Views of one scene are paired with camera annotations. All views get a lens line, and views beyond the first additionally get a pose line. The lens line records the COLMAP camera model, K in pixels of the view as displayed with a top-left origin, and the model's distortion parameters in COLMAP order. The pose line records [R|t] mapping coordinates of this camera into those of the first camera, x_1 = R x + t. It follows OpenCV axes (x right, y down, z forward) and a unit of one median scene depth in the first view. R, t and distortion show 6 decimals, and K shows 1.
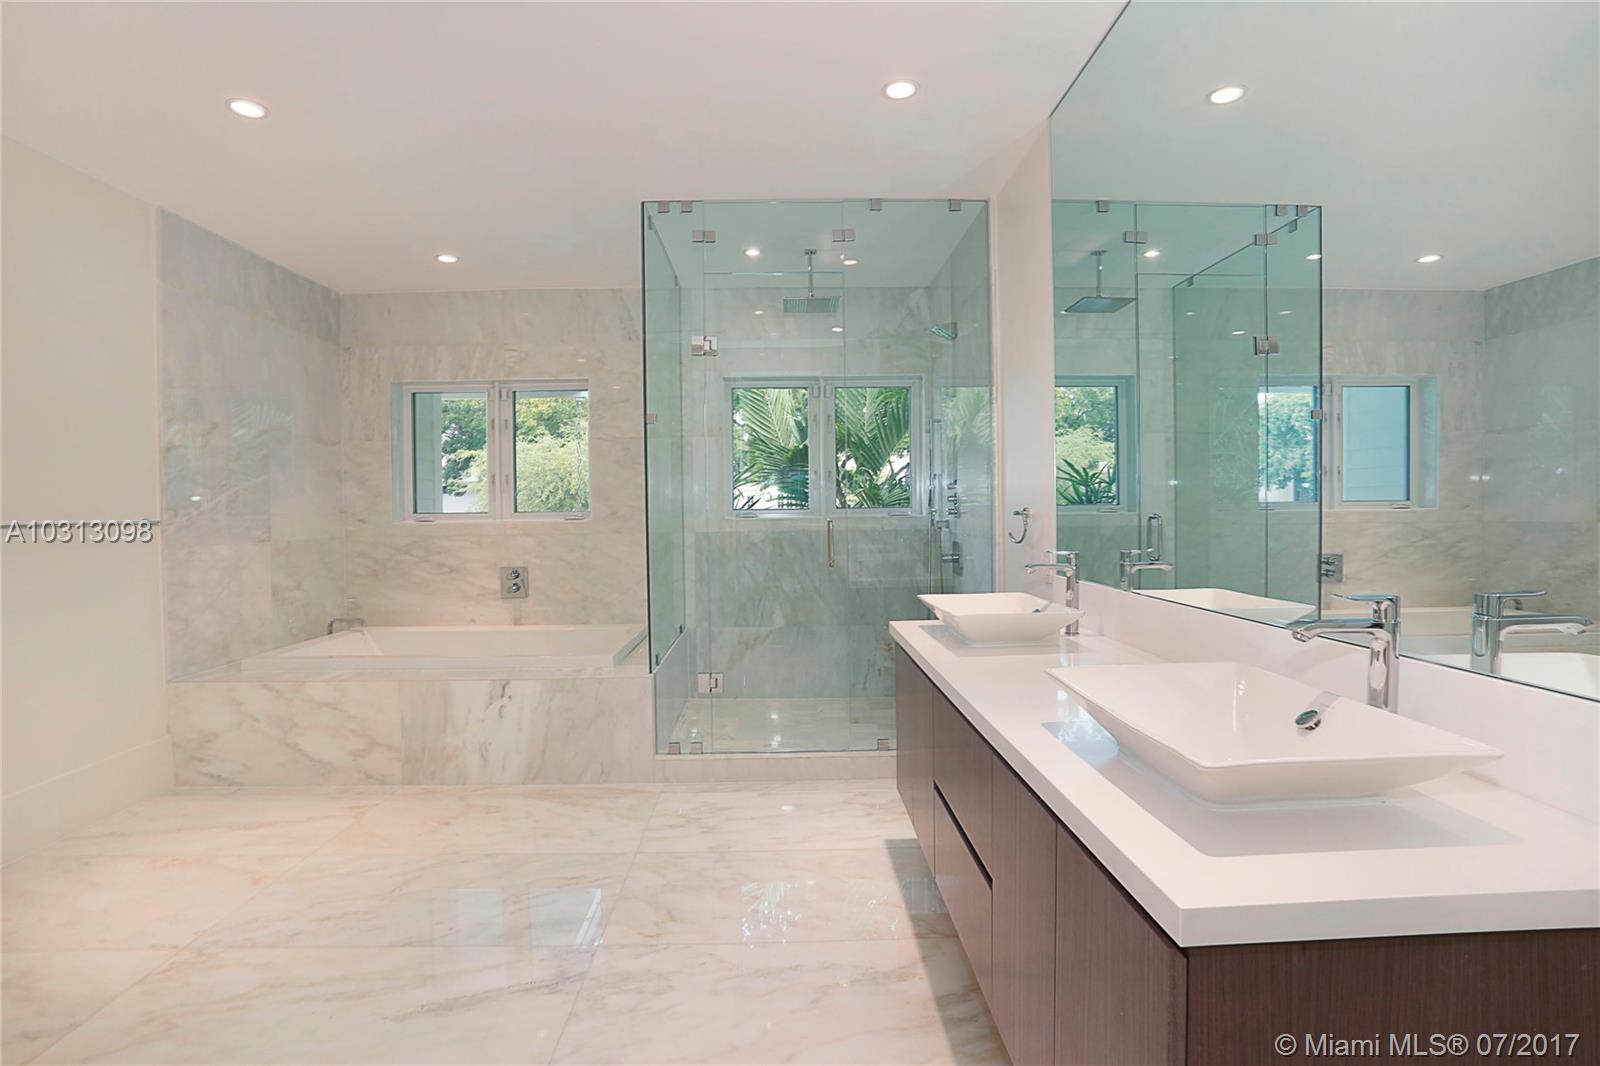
lens RADIAL K [[781.5, 0, 797.3], [0, 781.5, 524.7], [0, 0, 1]] dist [-0.076228, 0.034682]
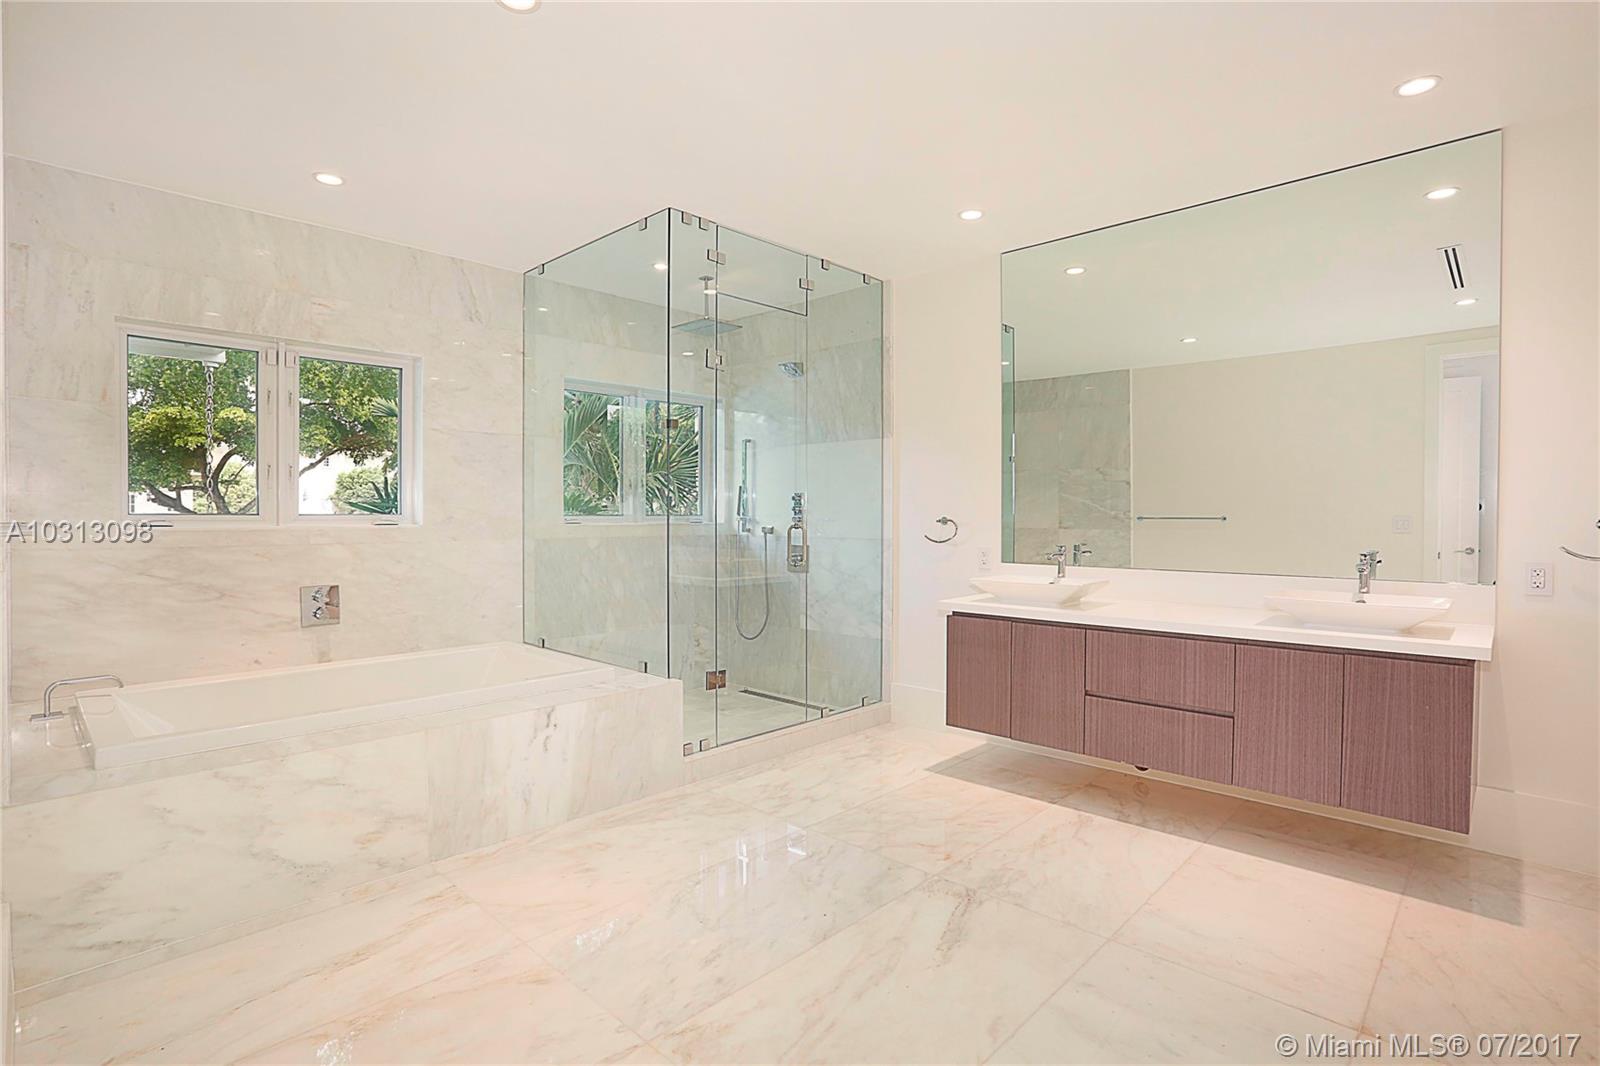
lens RADIAL K [[781.5, 0, 797.3], [0, 781.5, 524.7], [0, 0, 1]] dist [-0.076228, 0.034682]
pose [[0.708473, 0.005060, 0.705720, -0.803272], [0.003248, 0.999940, -0.010430, 0.004666], [-0.705730, 0.009681, 0.708414, 0.179357]]
